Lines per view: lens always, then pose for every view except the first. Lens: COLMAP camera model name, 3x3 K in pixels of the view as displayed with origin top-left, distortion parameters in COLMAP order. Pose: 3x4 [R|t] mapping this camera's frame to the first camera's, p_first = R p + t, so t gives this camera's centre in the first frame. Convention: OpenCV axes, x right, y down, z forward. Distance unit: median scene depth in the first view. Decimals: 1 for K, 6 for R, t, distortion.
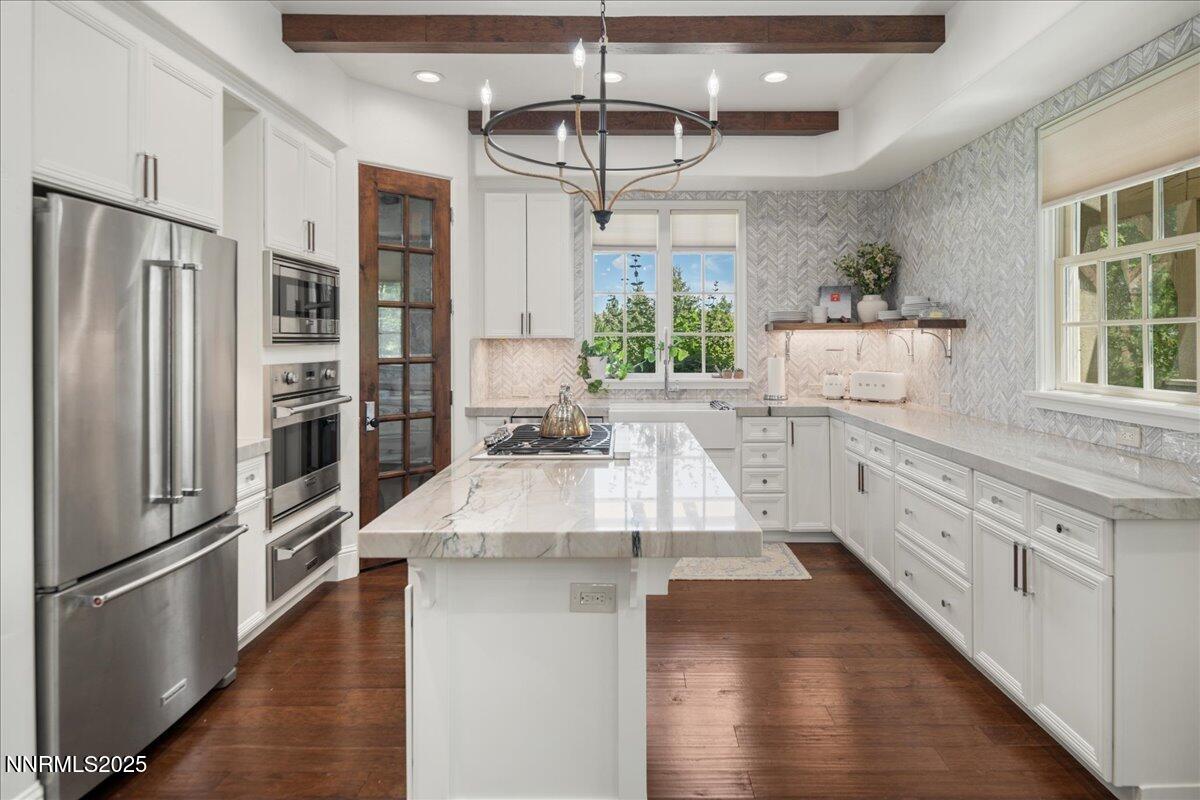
lens RADIAL K [[666.3, 0, 622.5], [0, 666.3, 342.6], [0, 0, 1]] dist [-0.004529, 0.000715]
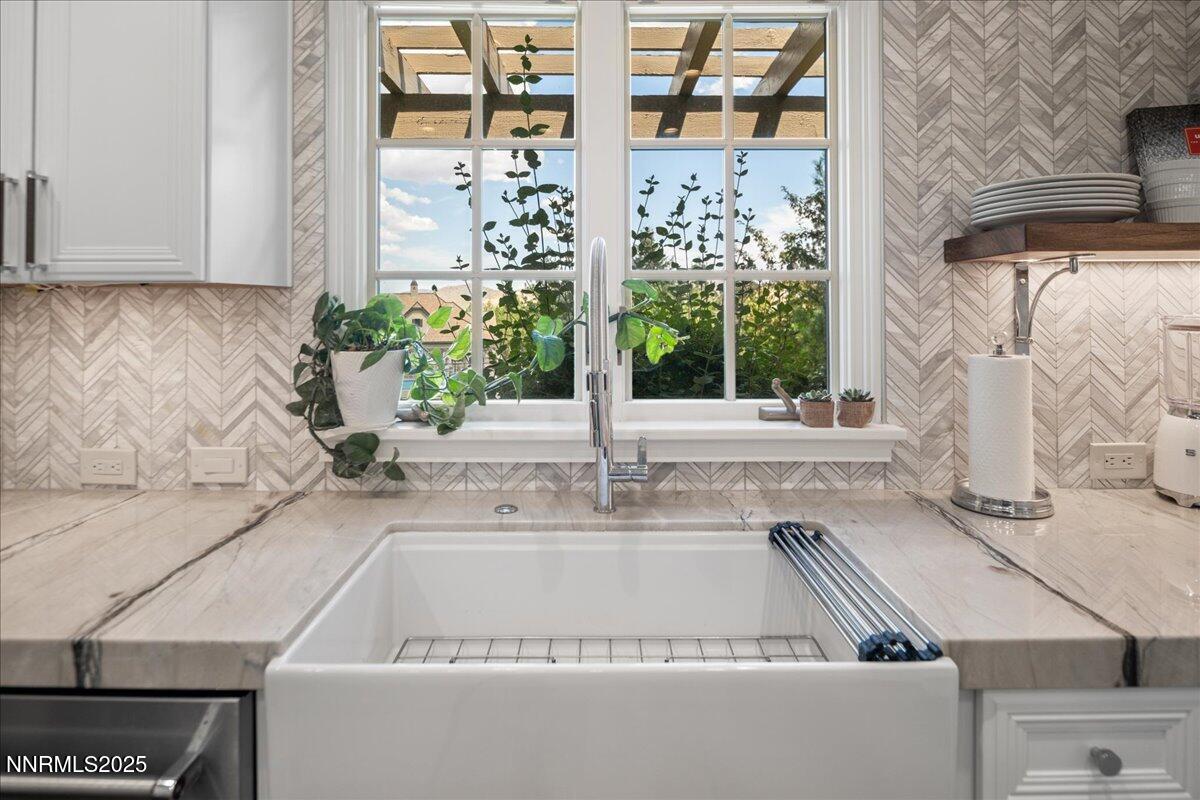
lens RADIAL K [[638.5, 0, 584.4], [0, 638.5, 307.0], [0, 0, 1]] dist [0.006835, 0.000178]
pose [[0.999785, -0.000009, -0.020759, 0.070425], [-0.000047, 0.999996, -0.002731, 0.003764], [0.020759, 0.002731, 0.999781, 0.815960]]
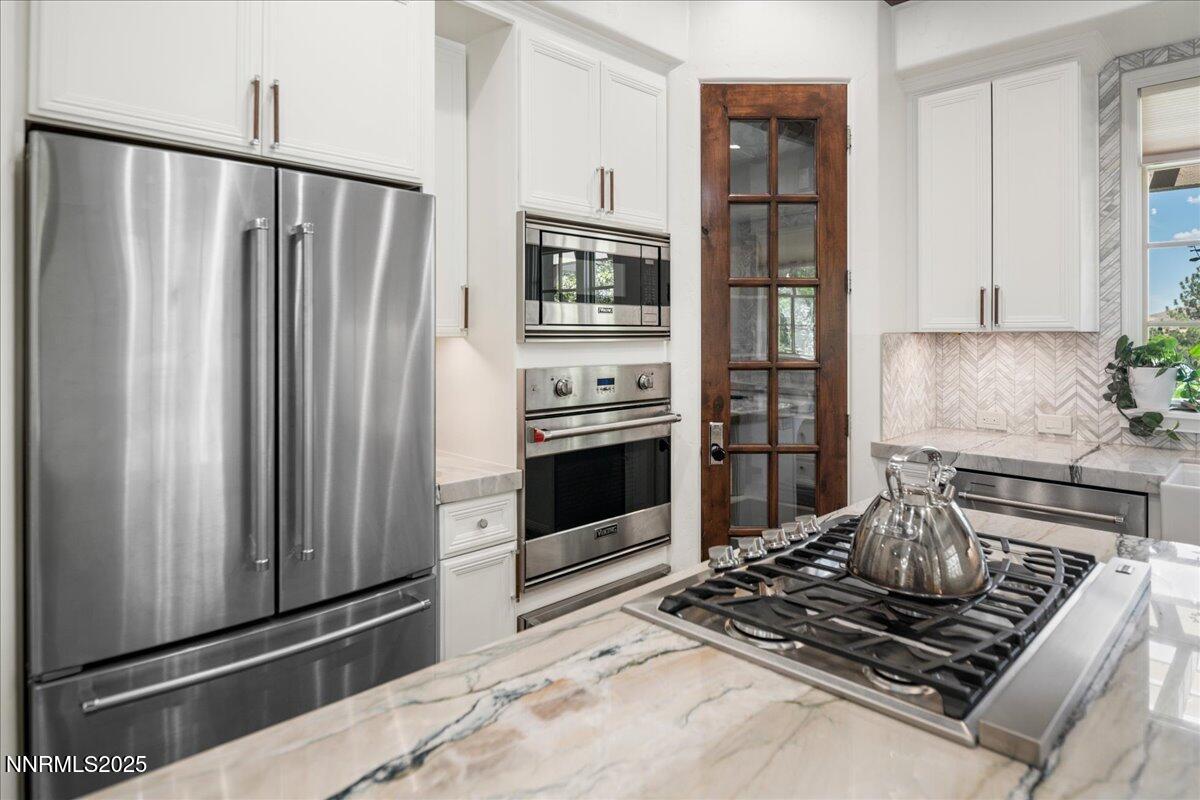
lens RADIAL K [[692.4, 0, 620.3], [0, 692.4, 334.3], [0, 0, 1]] dist [0.003328, -0.003254]
pose [[0.713711, 0.001478, -0.700438, 0.050487], [-0.003972, 0.999990, -0.001938, -0.001884], [0.700429, 0.004165, 0.713710, 0.365184]]
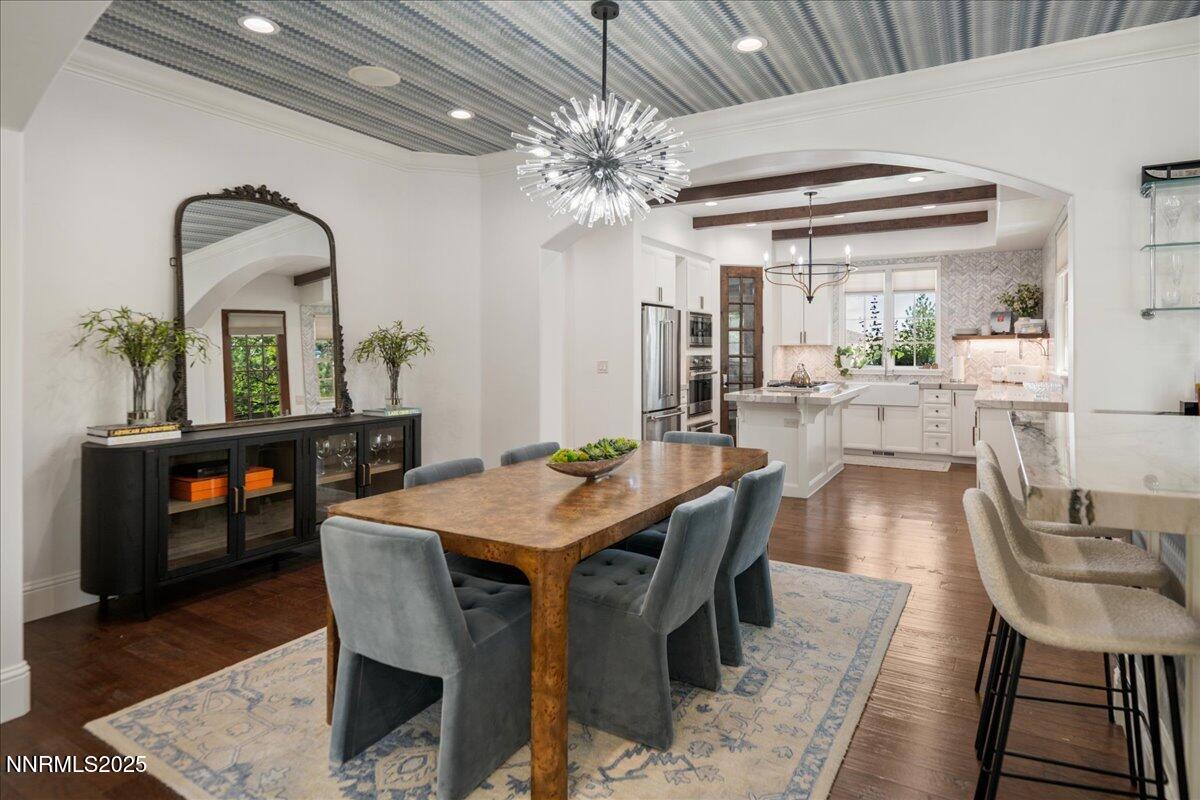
lens RADIAL K [[666.3, 0, 618.8], [0, 666.3, 357.4], [0, 0, 1]] dist [-0.004529, 0.000715]
pose [[0.872203, 0.005513, -0.489112, 0.339878], [-0.001572, 0.999963, 0.008467, 0.013645], [0.489141, -0.006617, 0.872180, -0.946991]]
